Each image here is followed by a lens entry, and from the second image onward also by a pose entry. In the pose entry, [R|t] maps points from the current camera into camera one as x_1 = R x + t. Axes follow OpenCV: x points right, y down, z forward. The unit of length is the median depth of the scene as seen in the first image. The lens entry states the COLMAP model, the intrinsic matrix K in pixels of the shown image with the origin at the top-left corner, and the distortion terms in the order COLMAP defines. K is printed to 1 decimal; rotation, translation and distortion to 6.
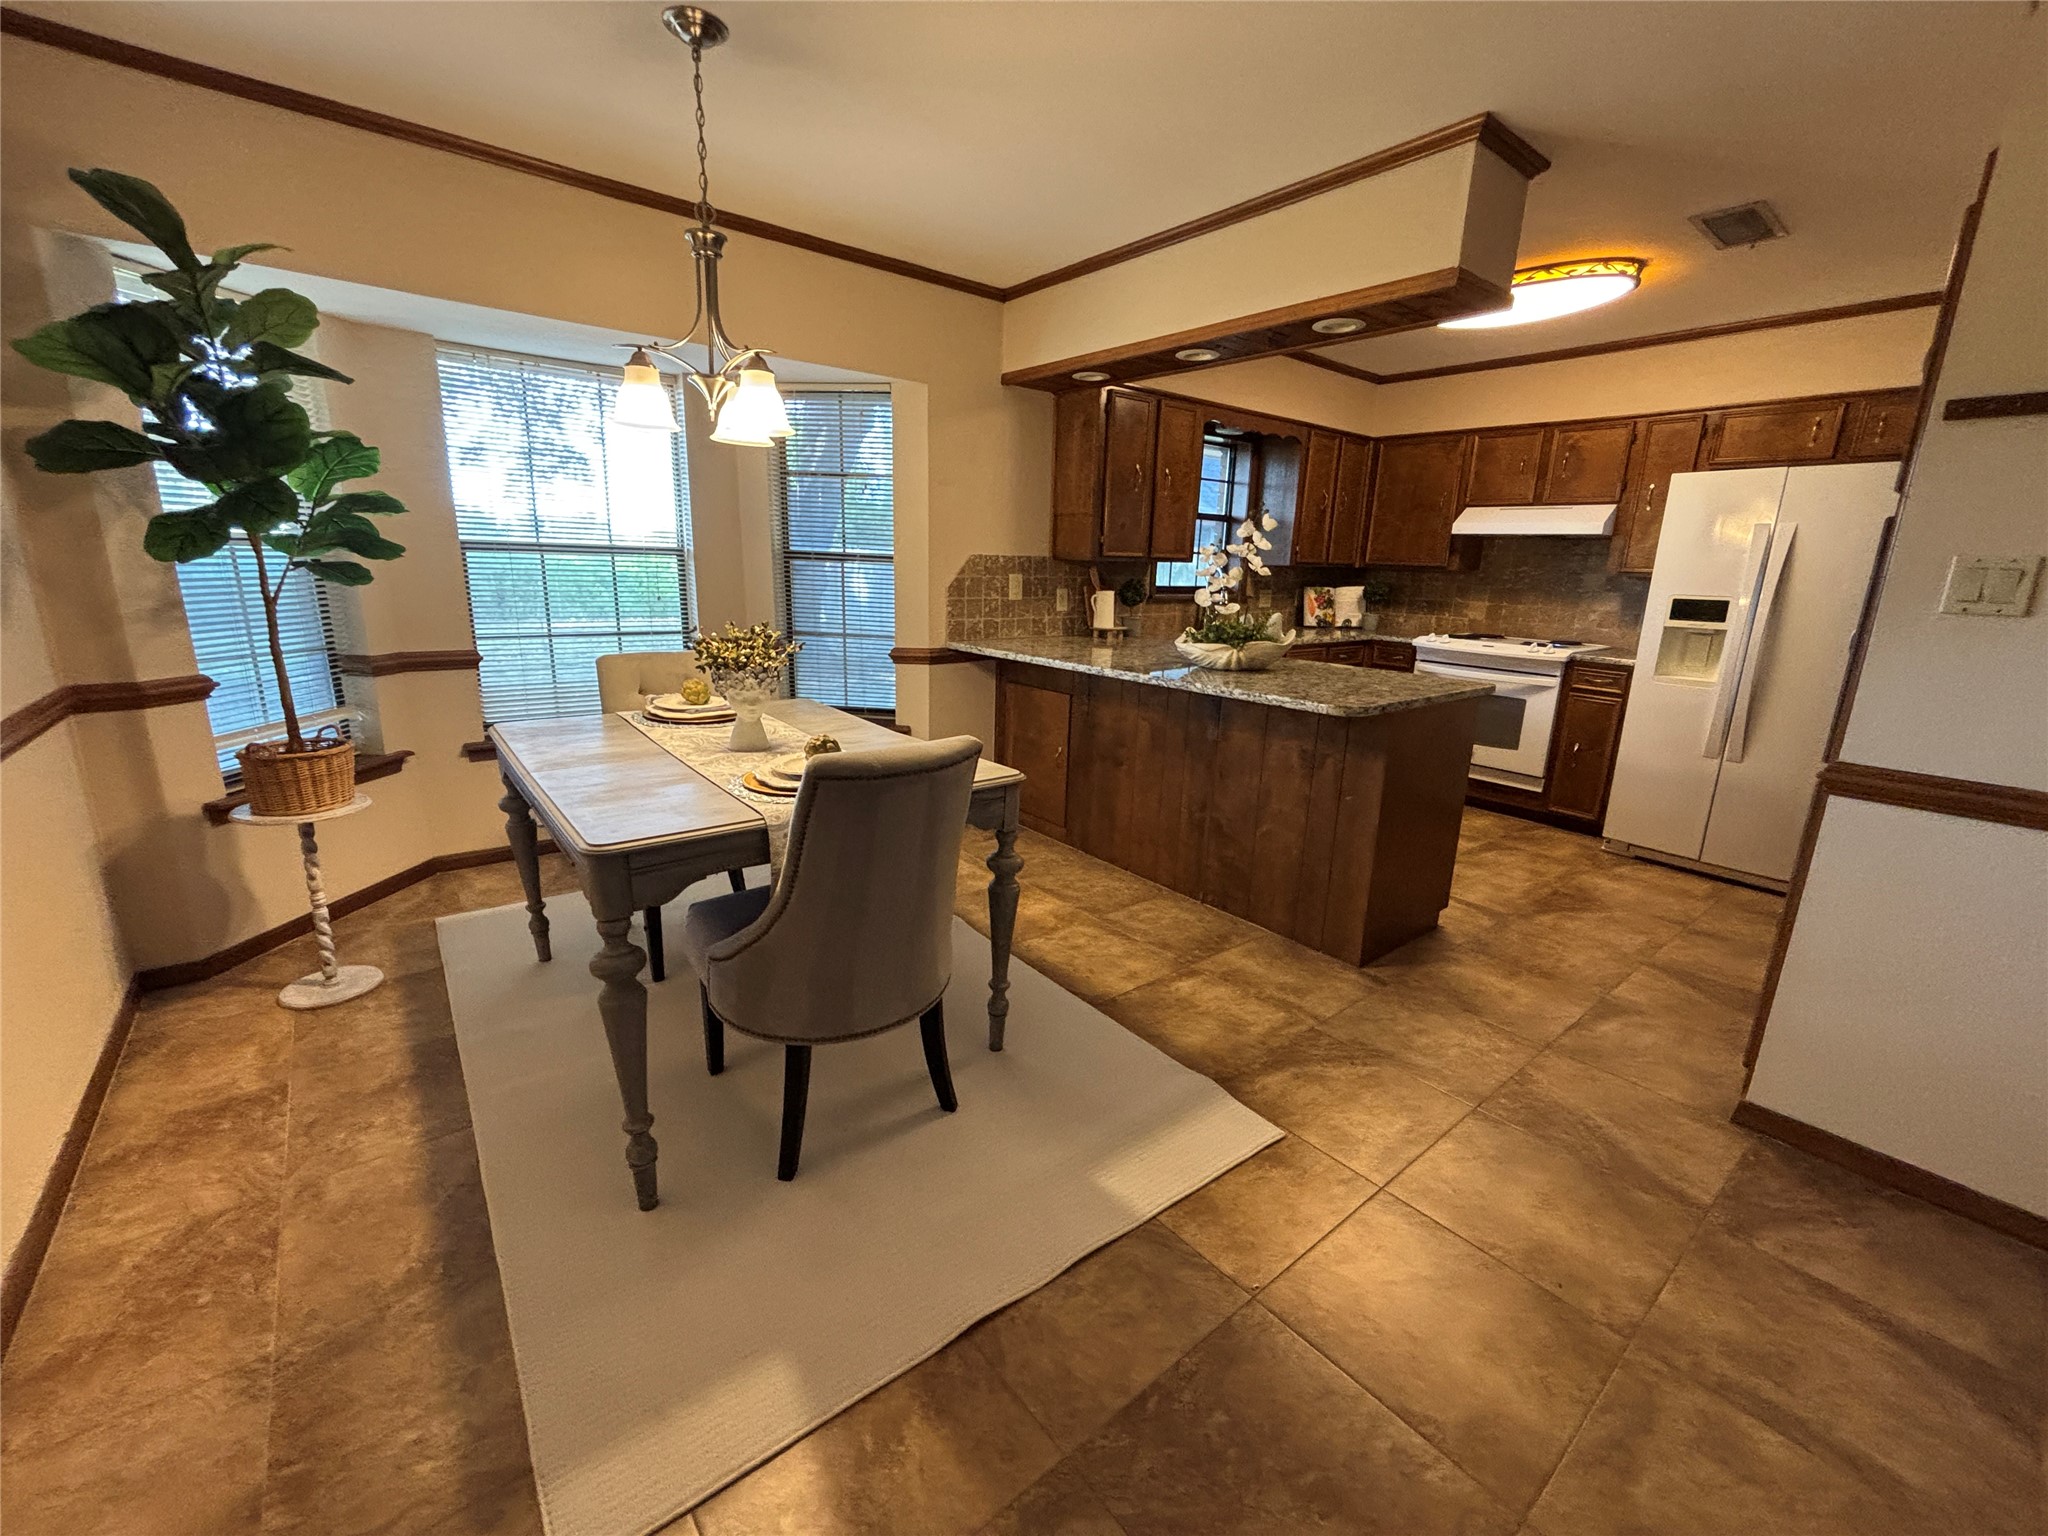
lens RADIAL K [[837.0, 0, 1025.1], [0, 837.0, 763.6], [0, 0, 1]] dist [0.008911, -0.001372]
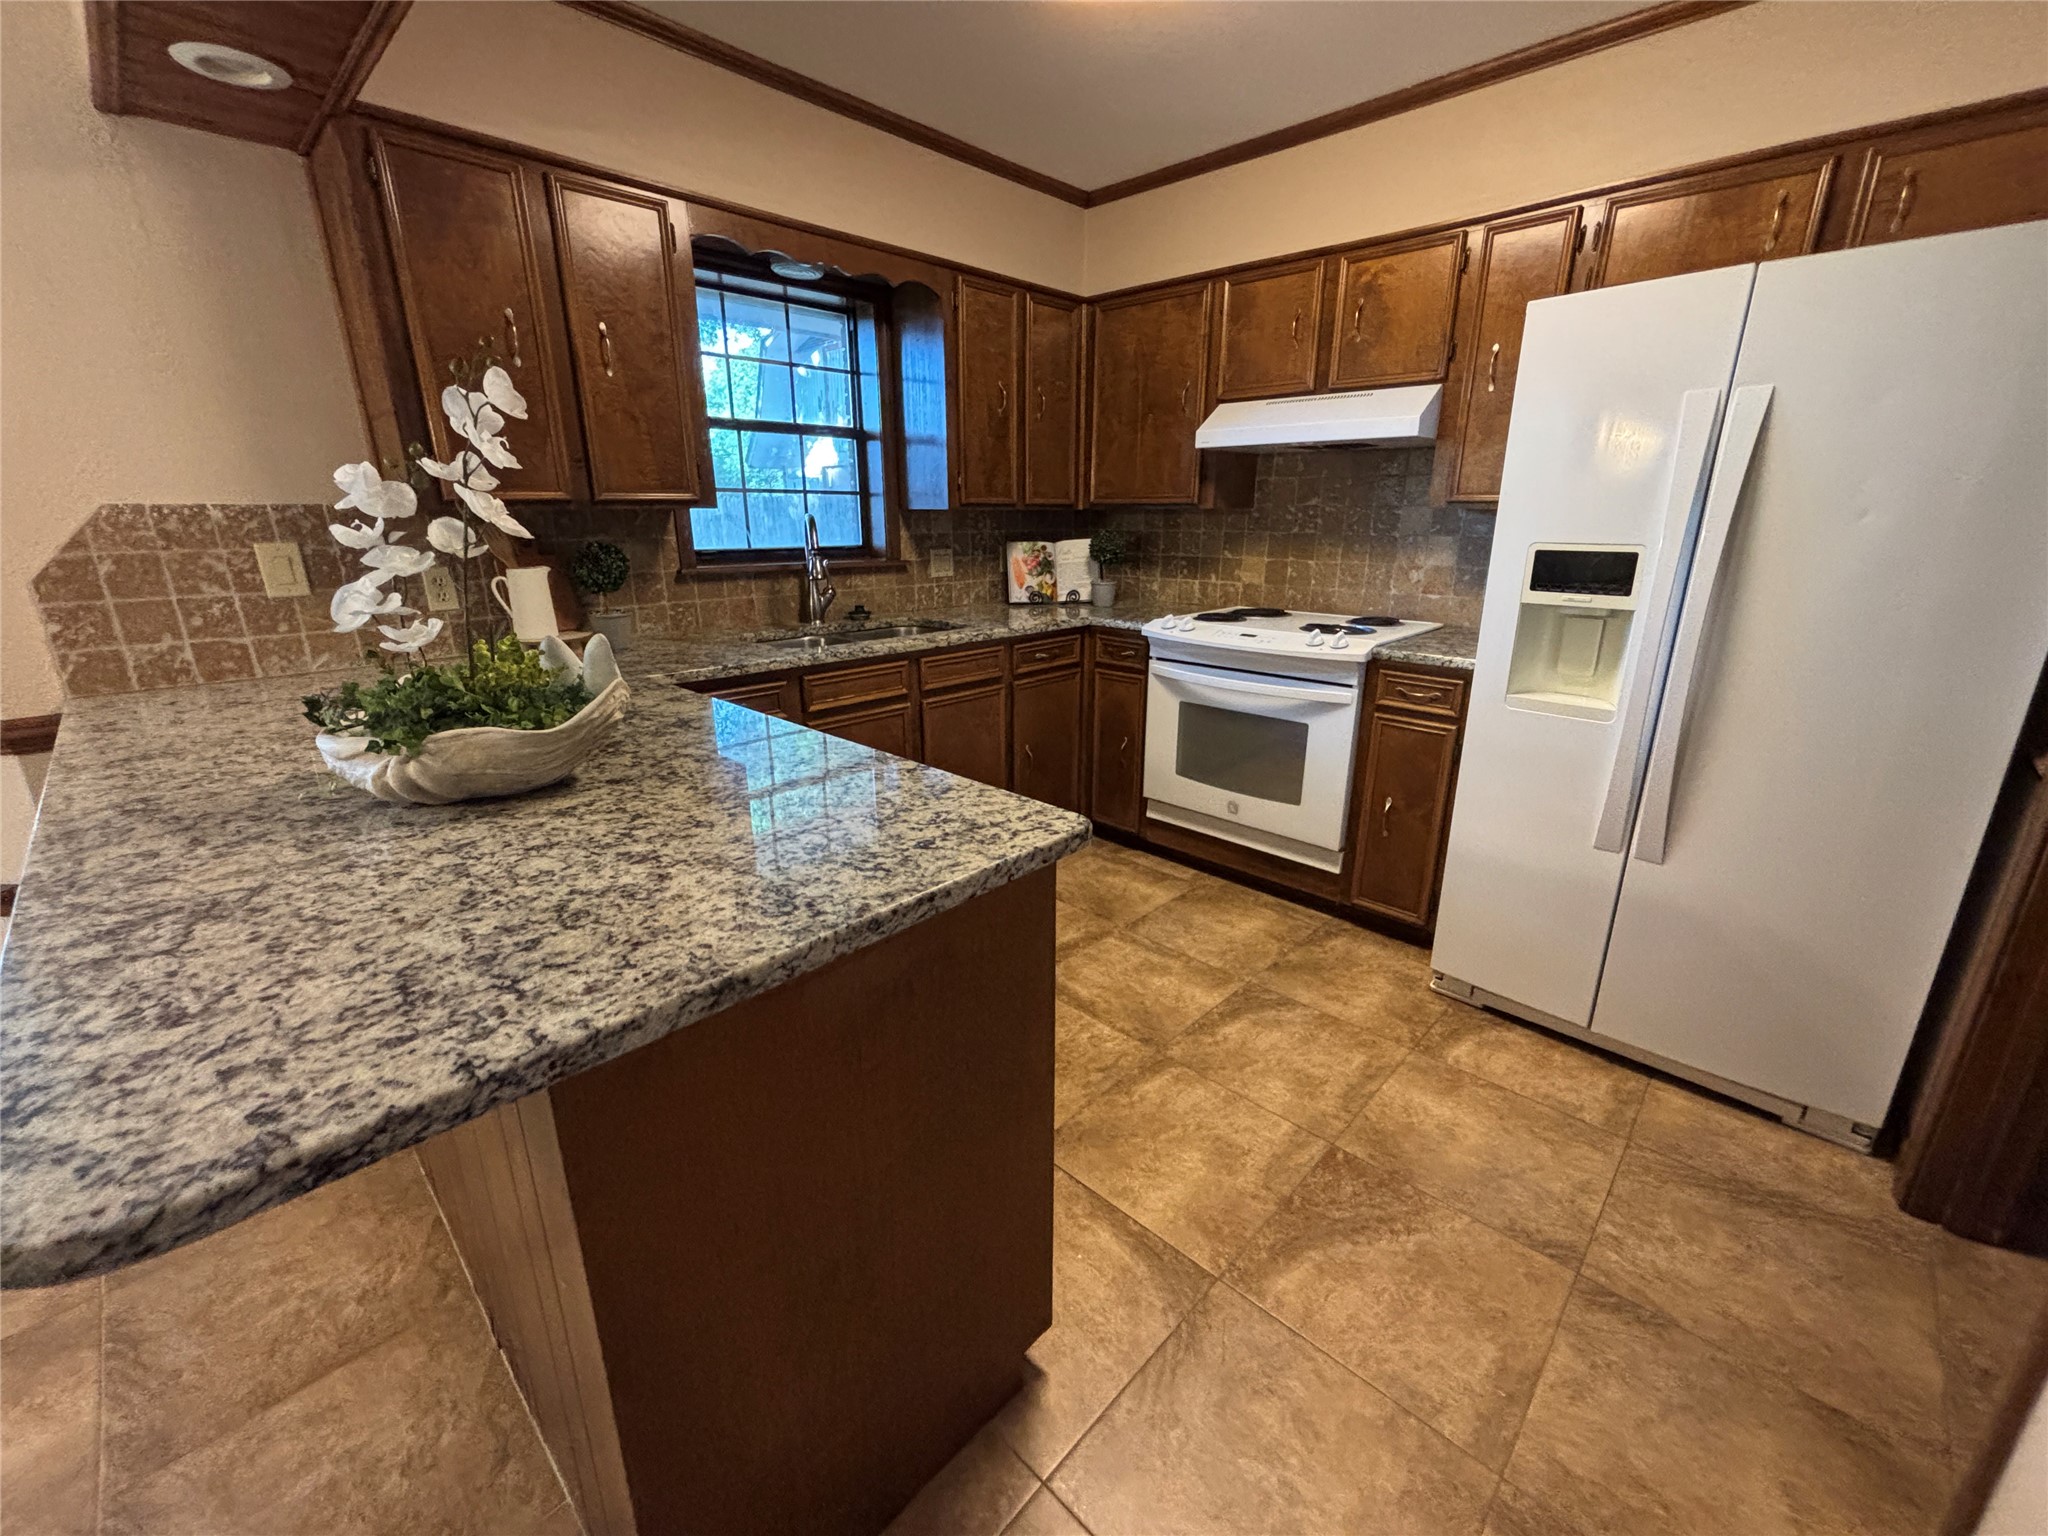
lens RADIAL K [[837.0, 0, 1022.1], [0, 837.0, 768.8], [0, 0, 1]] dist [0.008911, -0.001372]
pose [[0.992095, -0.065872, 0.106812, 0.332148], [0.059366, 0.996247, 0.062985, -0.095729], [-0.110560, -0.056146, 0.992282, 0.434557]]
